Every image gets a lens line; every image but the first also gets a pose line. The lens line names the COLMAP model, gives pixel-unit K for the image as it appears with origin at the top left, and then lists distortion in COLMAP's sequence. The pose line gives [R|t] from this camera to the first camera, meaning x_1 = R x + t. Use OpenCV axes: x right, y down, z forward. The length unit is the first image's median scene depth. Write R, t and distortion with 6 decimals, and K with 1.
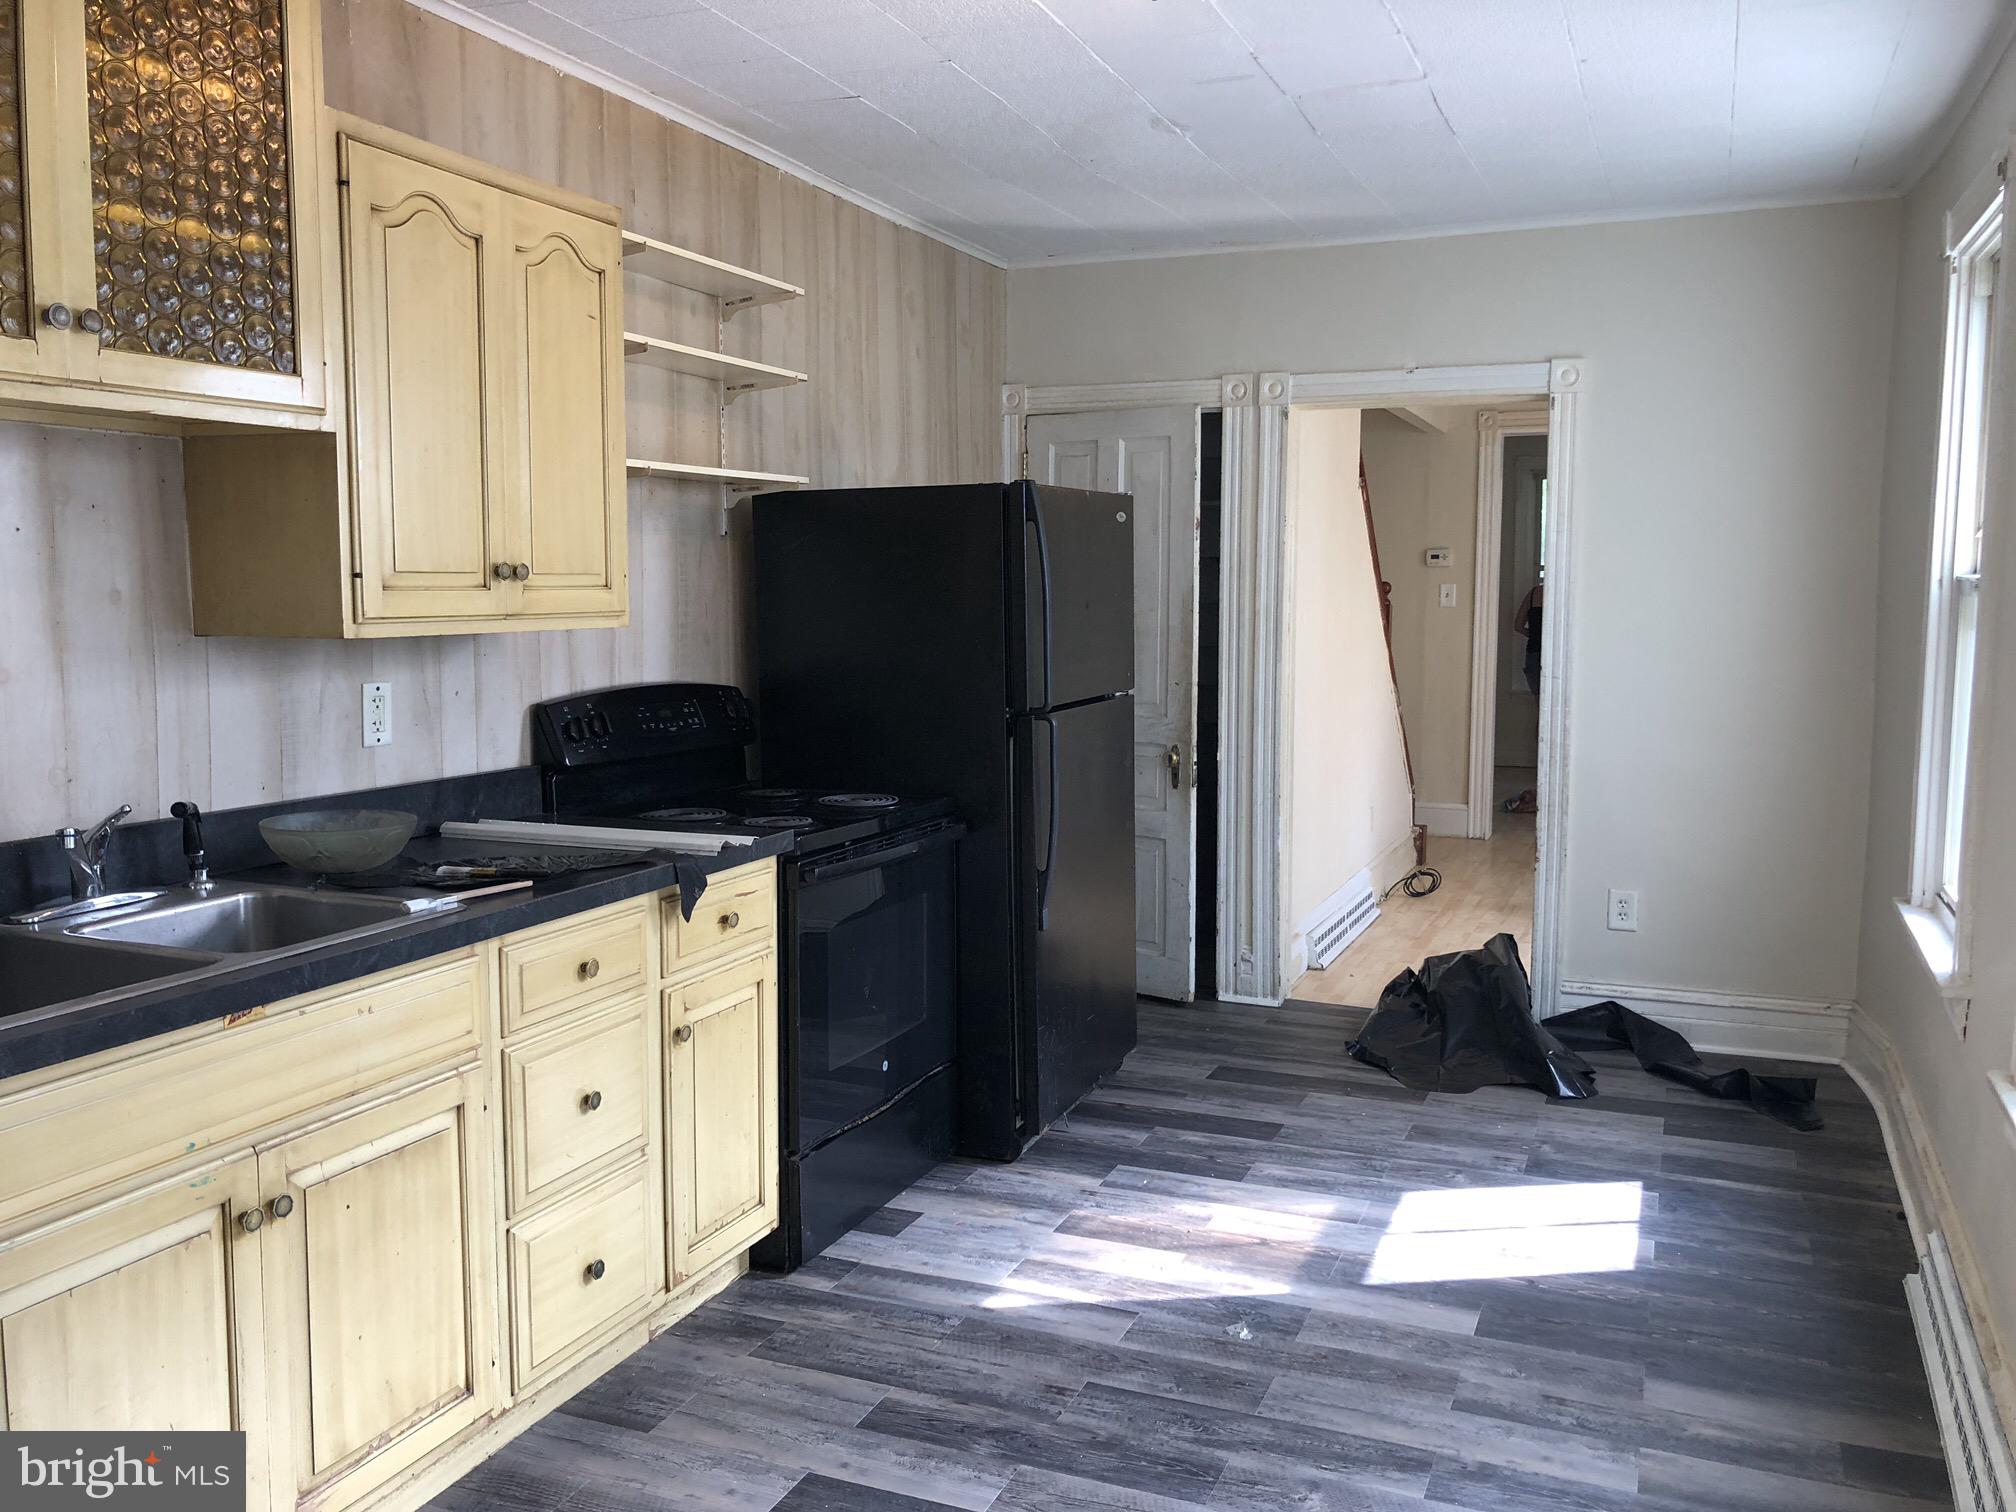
lens RADIAL K [[1661.2, 0, 1014.3], [0, 1661.2, 757.7], [0, 0, 1]] dist [0.013535, -0.017333]
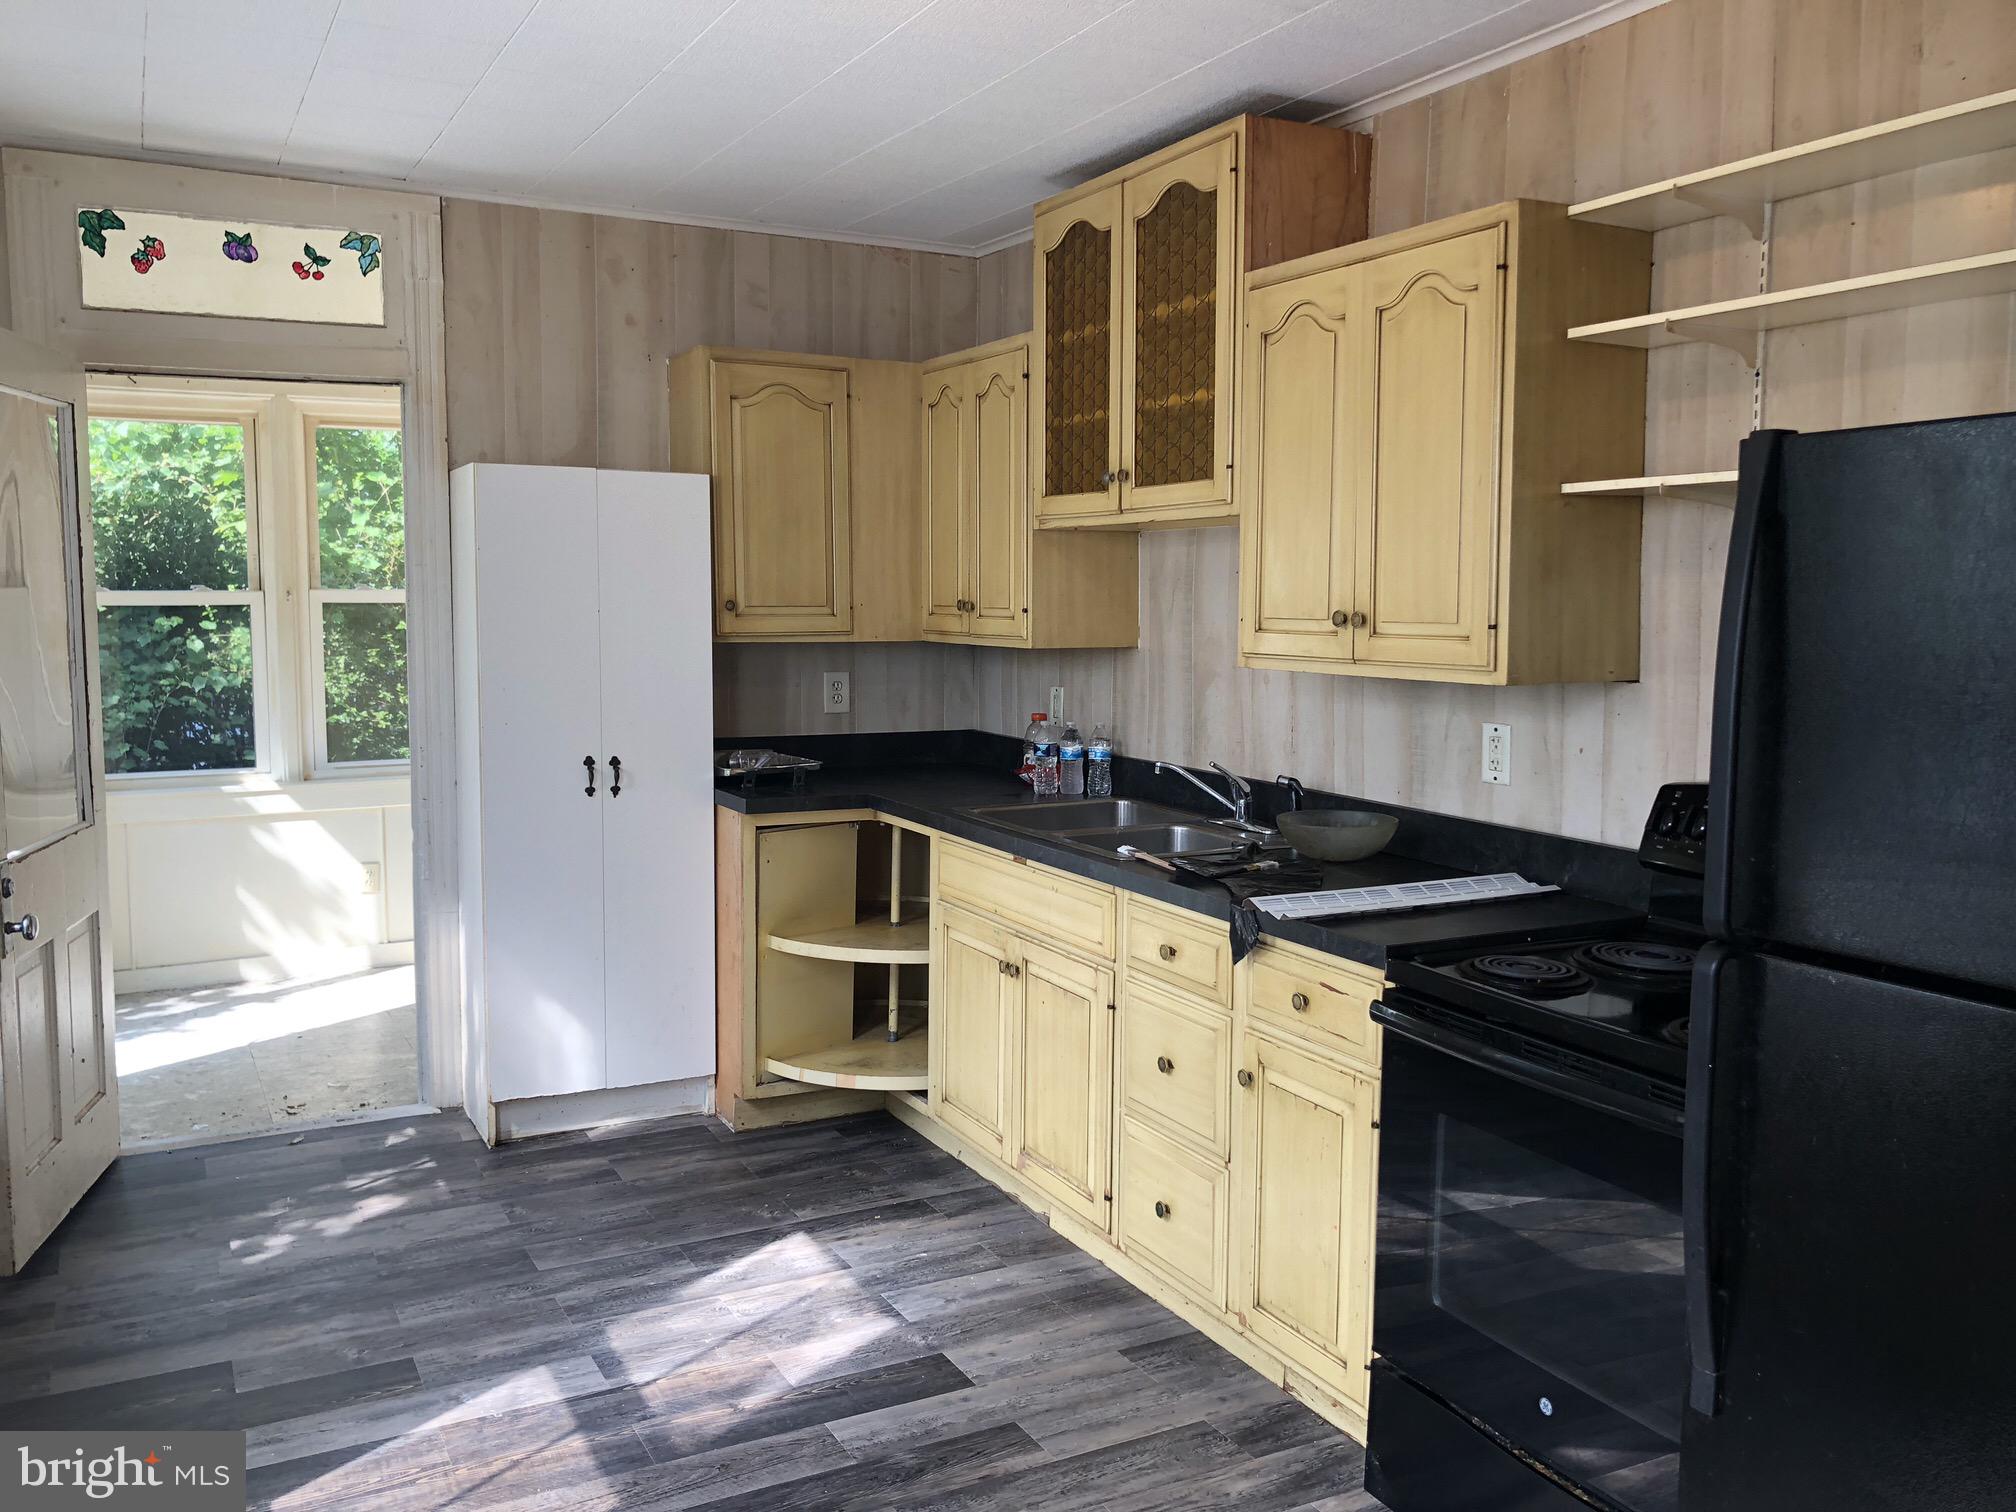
lens RADIAL K [[1661.2, 0, 1019.1], [0, 1661.2, 741.8], [0, 0, 1]] dist [0.013535, -0.017333]
pose [[-0.639235, 0.062841, -0.766439, 0.665829], [-0.089724, 0.983754, 0.155491, -0.183669], [0.763759, 0.168163, -0.623212, 1.536830]]
